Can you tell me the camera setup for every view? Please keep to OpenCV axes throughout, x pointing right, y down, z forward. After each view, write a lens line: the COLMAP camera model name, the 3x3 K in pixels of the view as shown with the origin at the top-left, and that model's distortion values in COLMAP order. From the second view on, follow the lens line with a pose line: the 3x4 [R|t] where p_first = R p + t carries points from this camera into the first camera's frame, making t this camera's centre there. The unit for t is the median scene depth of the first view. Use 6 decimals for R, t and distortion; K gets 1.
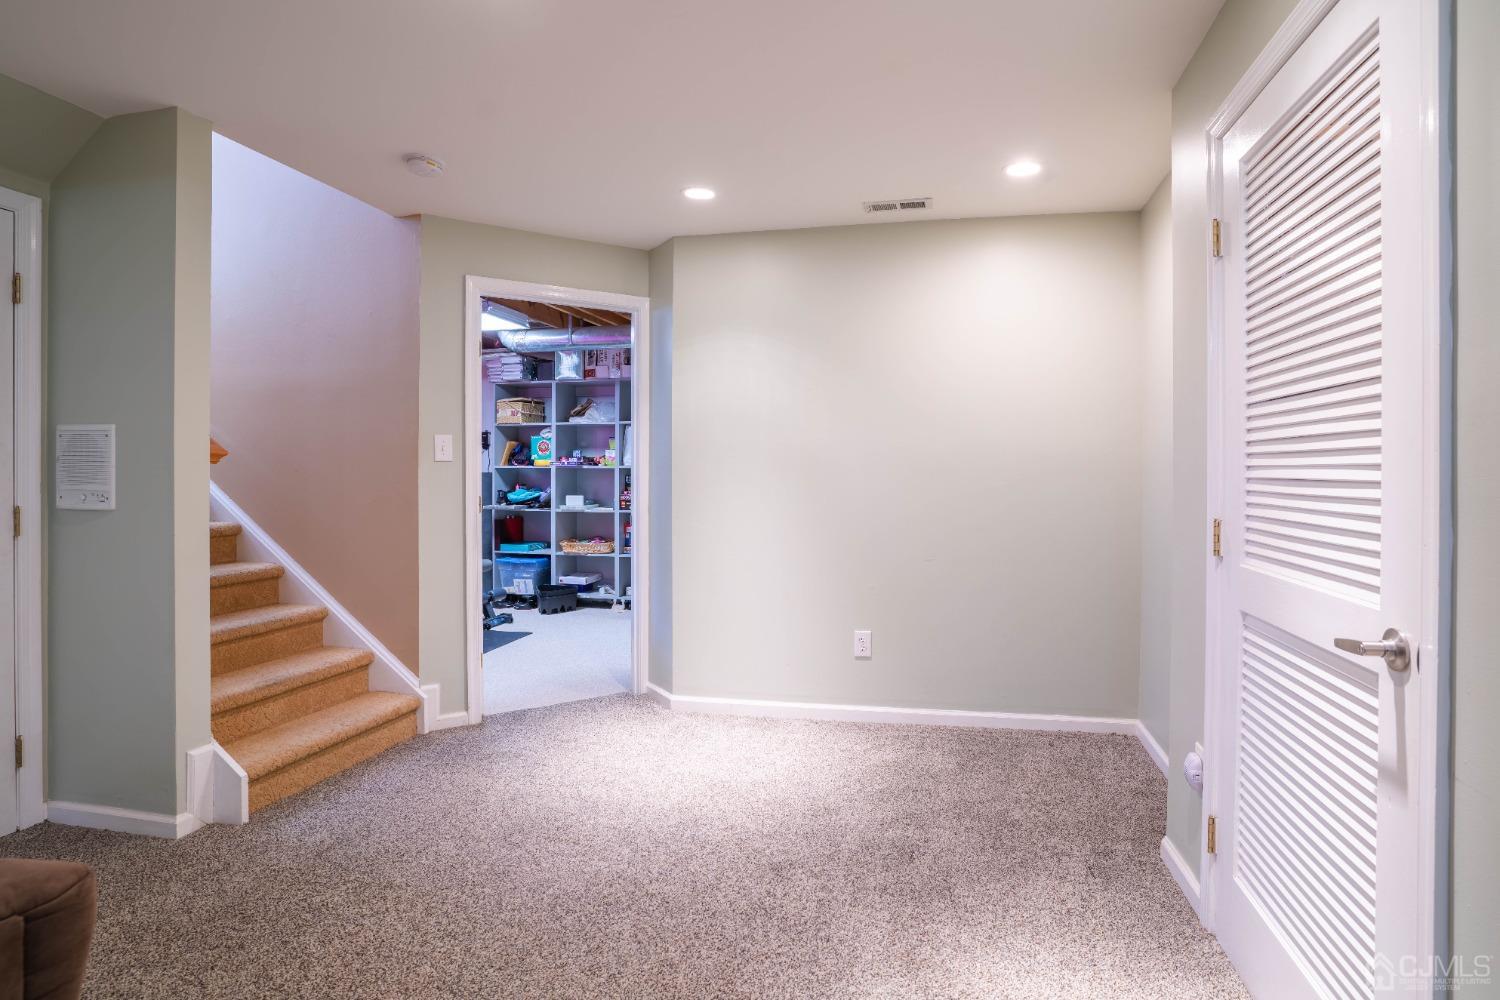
lens RADIAL K [[777.1, 0, 749.7], [0, 777.1, 482.3], [0, 0, 1]] dist [-0.003192, 0.000249]
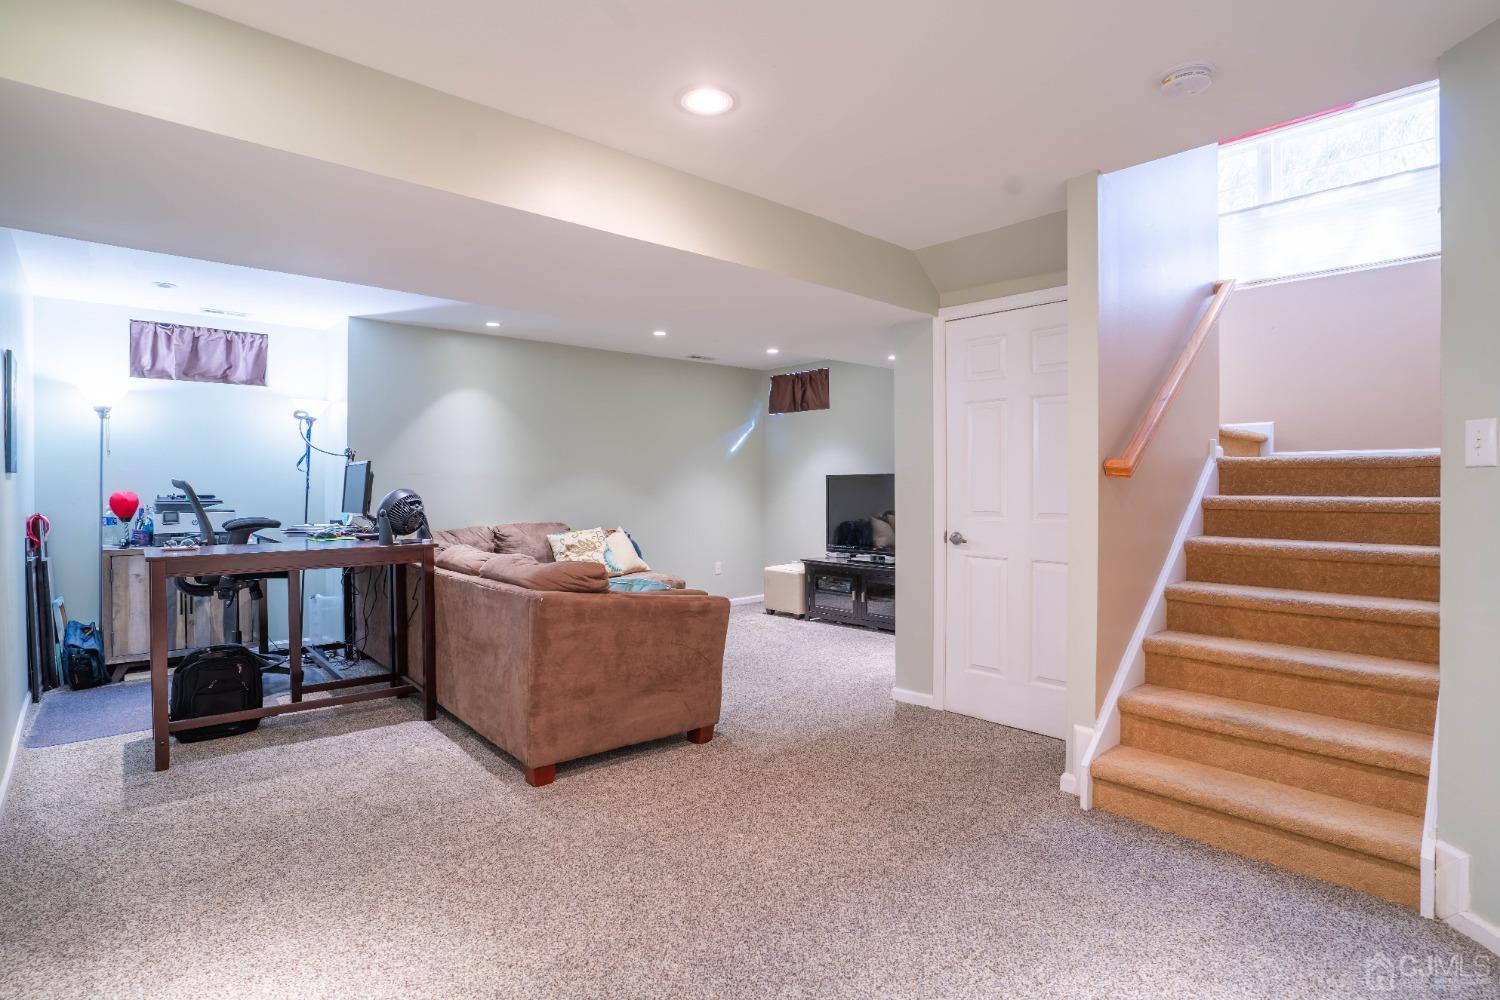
lens RADIAL K [[777.1, 0, 749.7], [0, 777.1, 482.3], [0, 0, 1]] dist [-0.003192, 0.000249]
pose [[-0.558131, 0.010857, -0.829682, 0.456244], [0.005850, 0.999941, 0.009150, -0.031500], [0.829732, 0.000253, -0.558162, 1.076415]]
